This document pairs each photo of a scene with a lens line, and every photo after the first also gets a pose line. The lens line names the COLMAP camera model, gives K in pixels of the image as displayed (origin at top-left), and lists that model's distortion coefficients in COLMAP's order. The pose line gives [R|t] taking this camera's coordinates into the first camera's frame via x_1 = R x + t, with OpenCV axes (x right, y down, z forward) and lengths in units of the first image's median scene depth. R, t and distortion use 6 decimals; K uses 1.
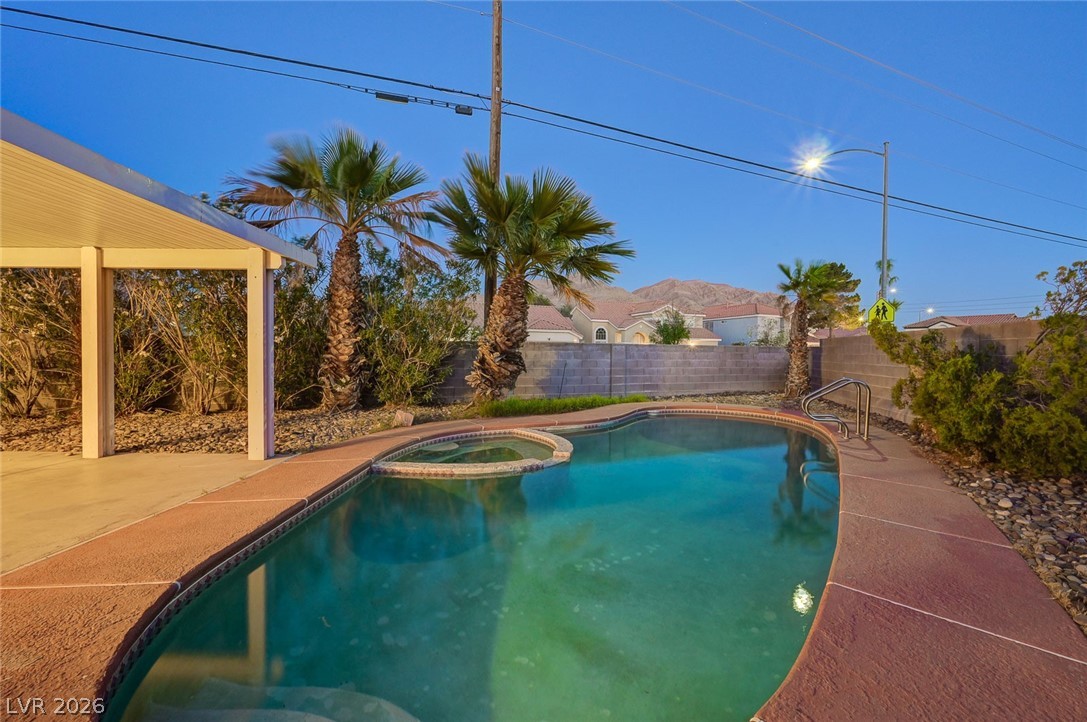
lens RADIAL K [[424.5, 0, 536.8], [0, 424.5, 358.3], [0, 0, 1]] dist [-0.000473, -0.000370]
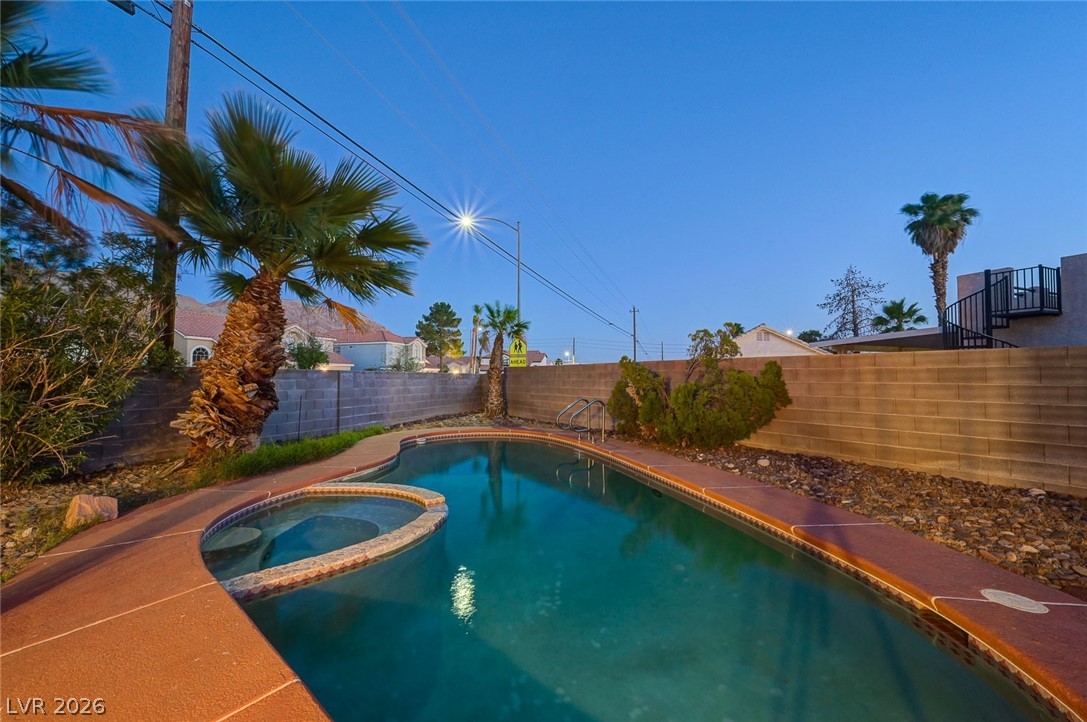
lens RADIAL K [[424.5, 0, 539.0], [0, 424.5, 361.1], [0, 0, 1]] dist [-0.000473, -0.000370]
pose [[0.644494, 0.023135, 0.764259, -0.283510], [0.016332, 0.998898, -0.044010, -0.010801], [-0.764435, 0.040846, 0.643406, 0.159631]]
